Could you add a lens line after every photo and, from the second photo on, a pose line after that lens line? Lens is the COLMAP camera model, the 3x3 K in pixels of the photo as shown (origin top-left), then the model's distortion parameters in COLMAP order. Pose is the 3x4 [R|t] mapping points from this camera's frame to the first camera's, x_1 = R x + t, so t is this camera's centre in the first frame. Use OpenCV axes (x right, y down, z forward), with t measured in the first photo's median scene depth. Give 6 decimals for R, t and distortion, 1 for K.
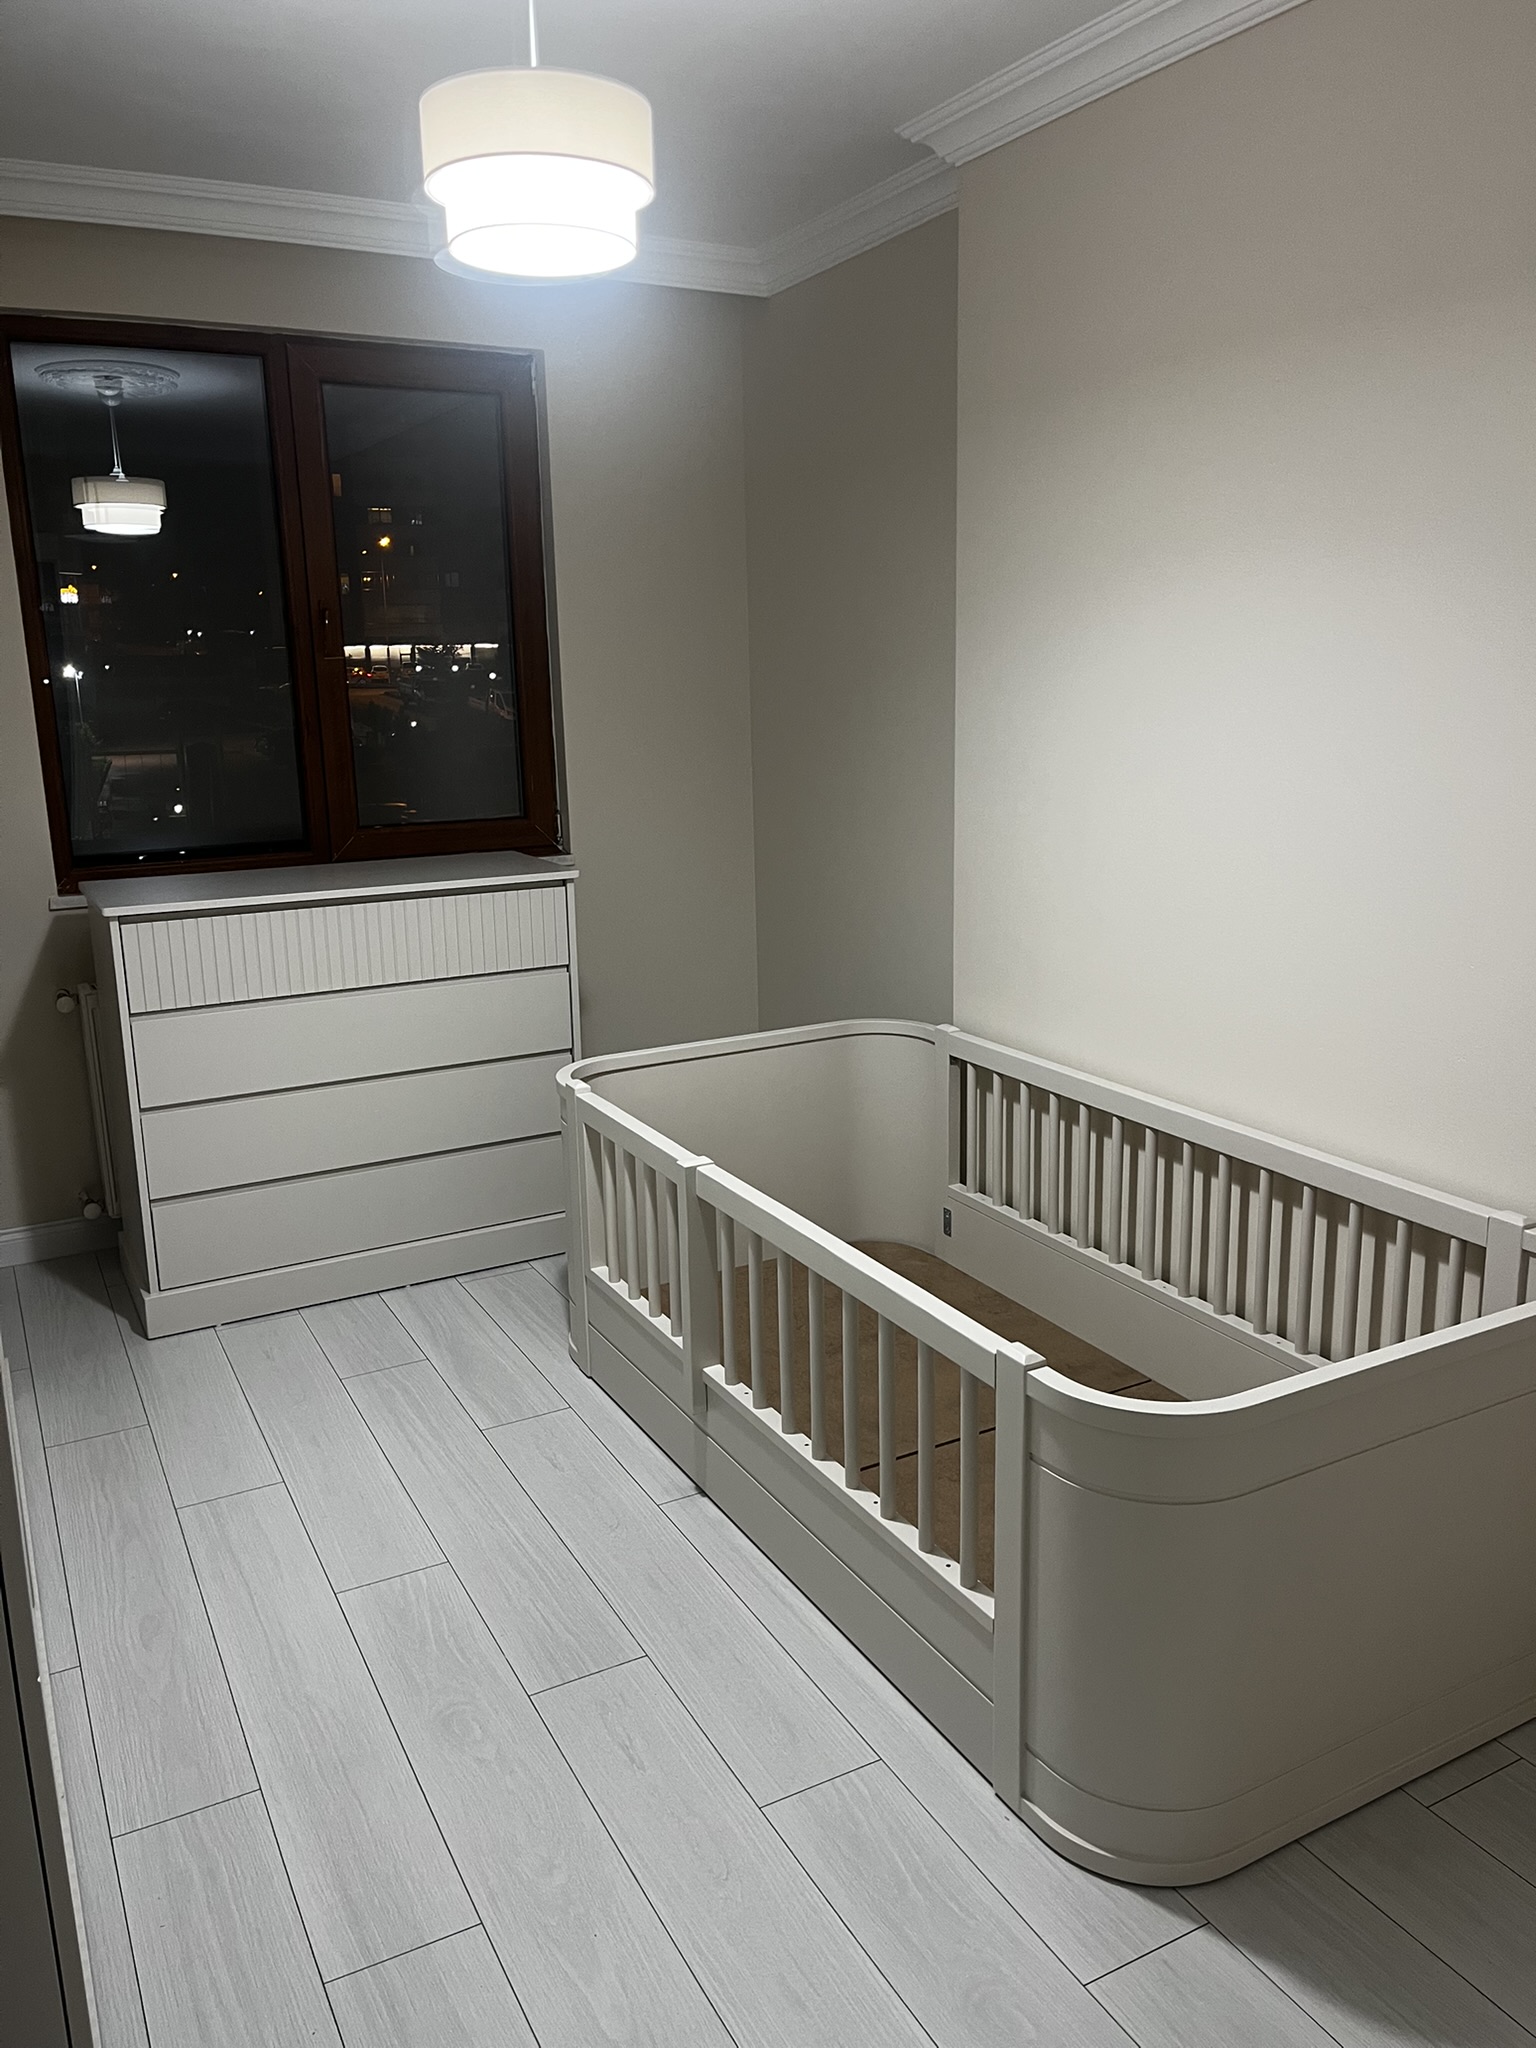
lens RADIAL K [[1531.0, 0, 768.0], [0, 1531.0, 1024.0], [0, 0, 1]] dist [0.045112, -0.043374]
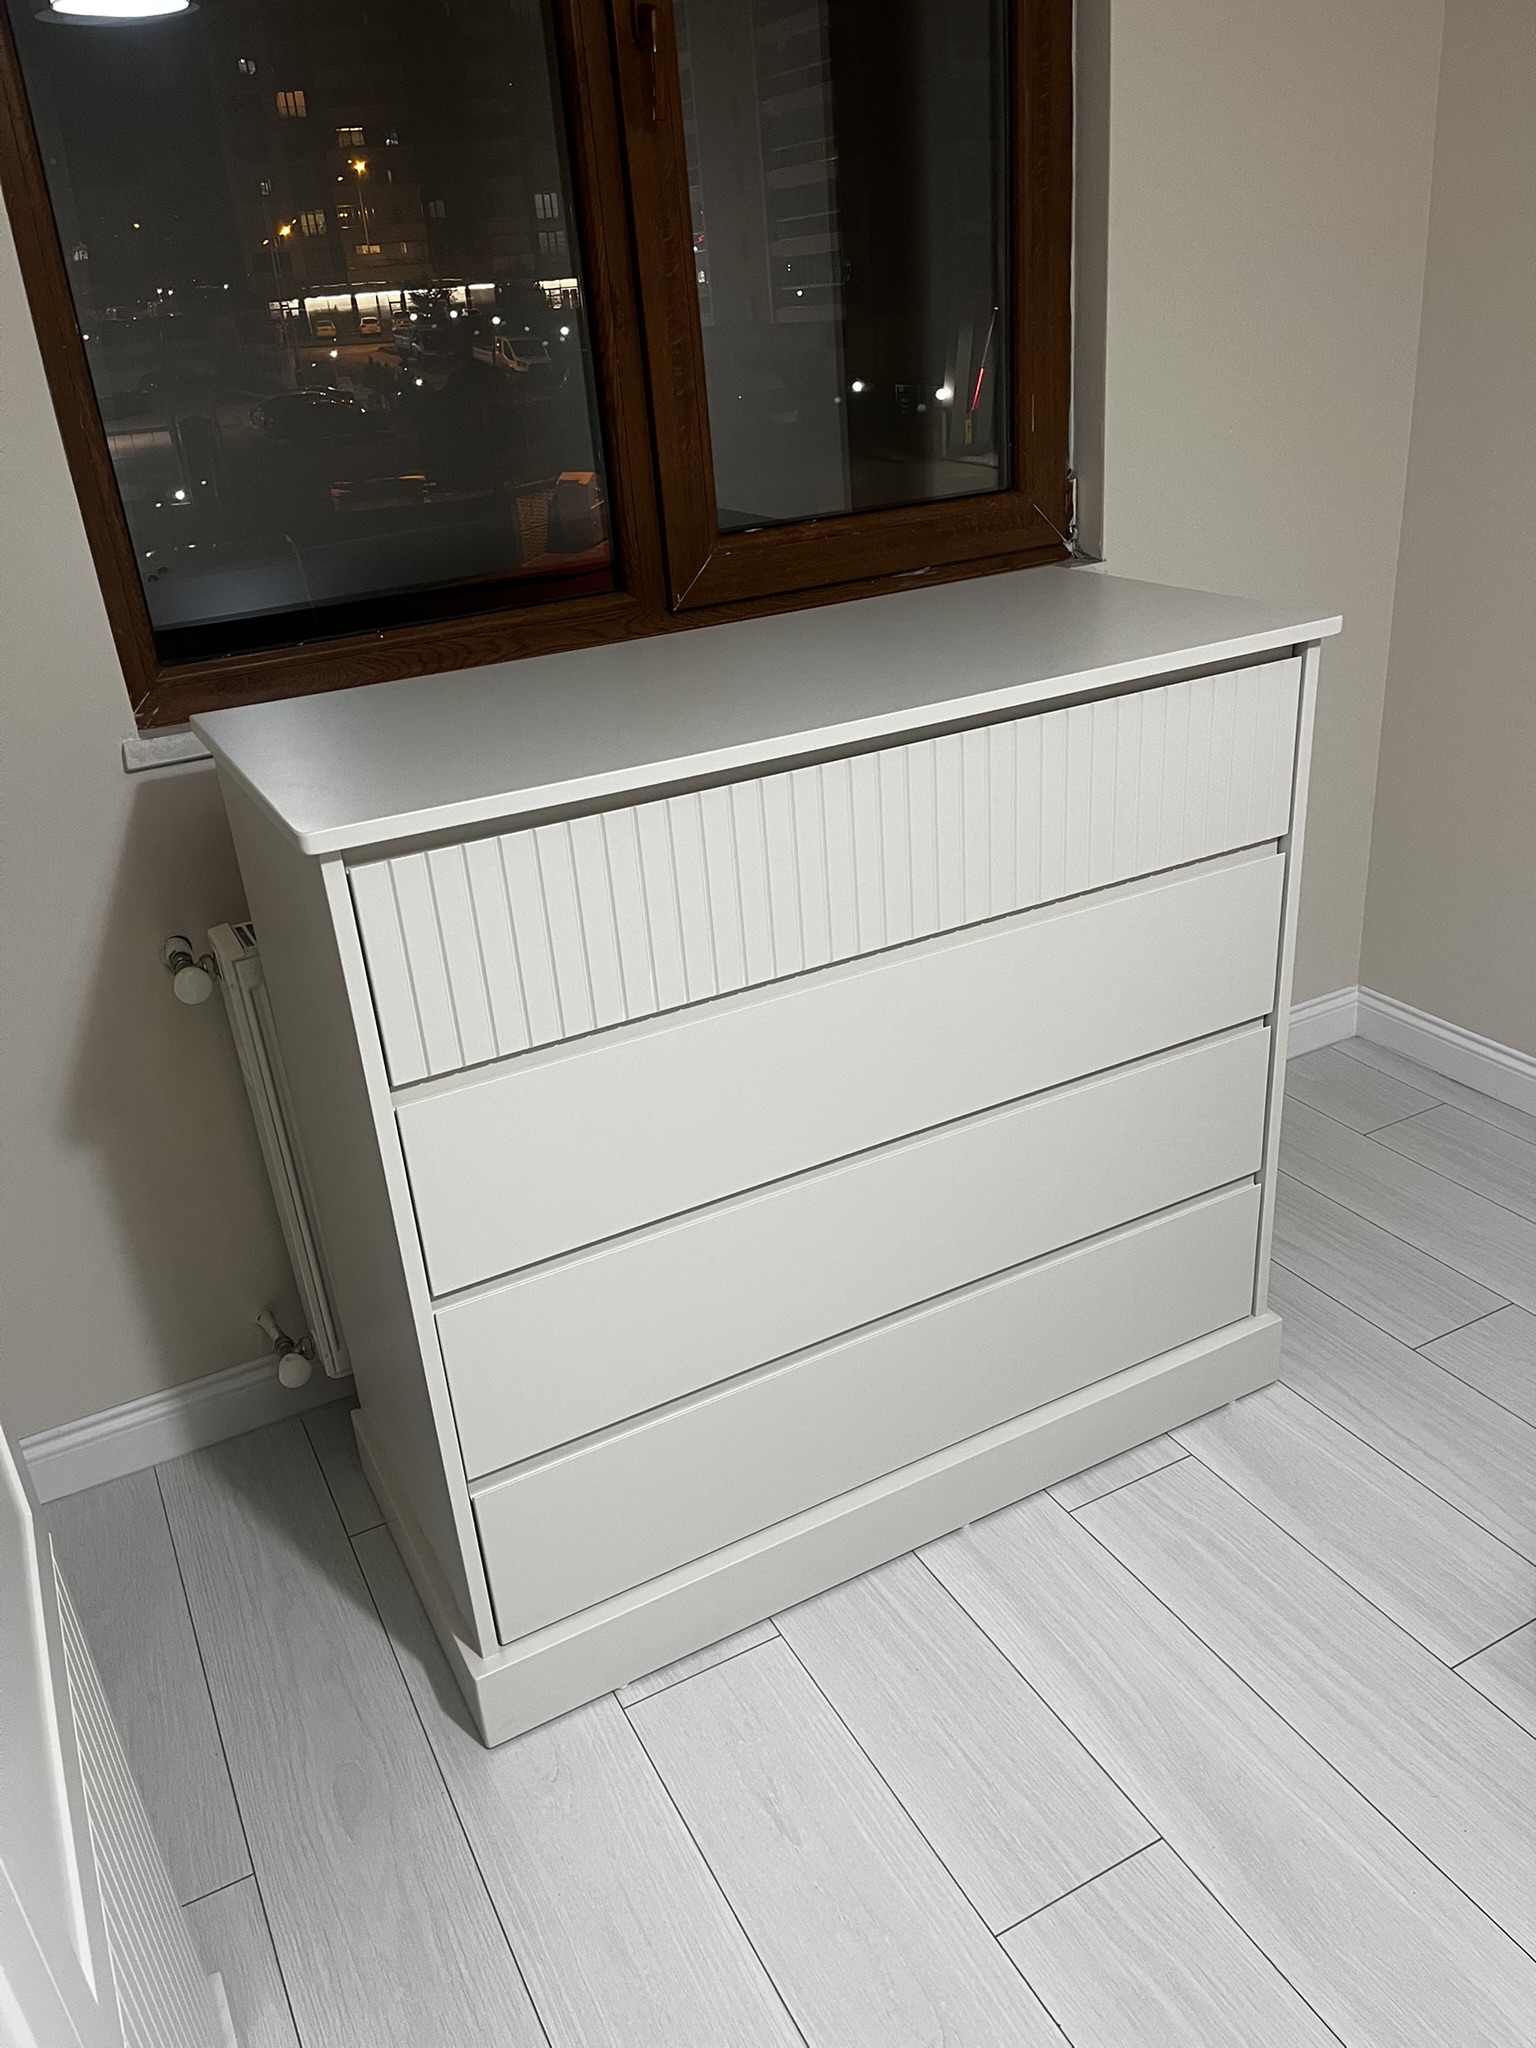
lens RADIAL K [[1531.0, 0, 768.0], [0, 1531.0, 1024.0], [0, 0, 1]] dist [0.045112, -0.043374]
pose [[0.998378, -0.048868, -0.029219, -0.265442], [0.053925, 0.976260, 0.209783, -0.085826], [0.018274, -0.211018, 0.977311, 0.540255]]
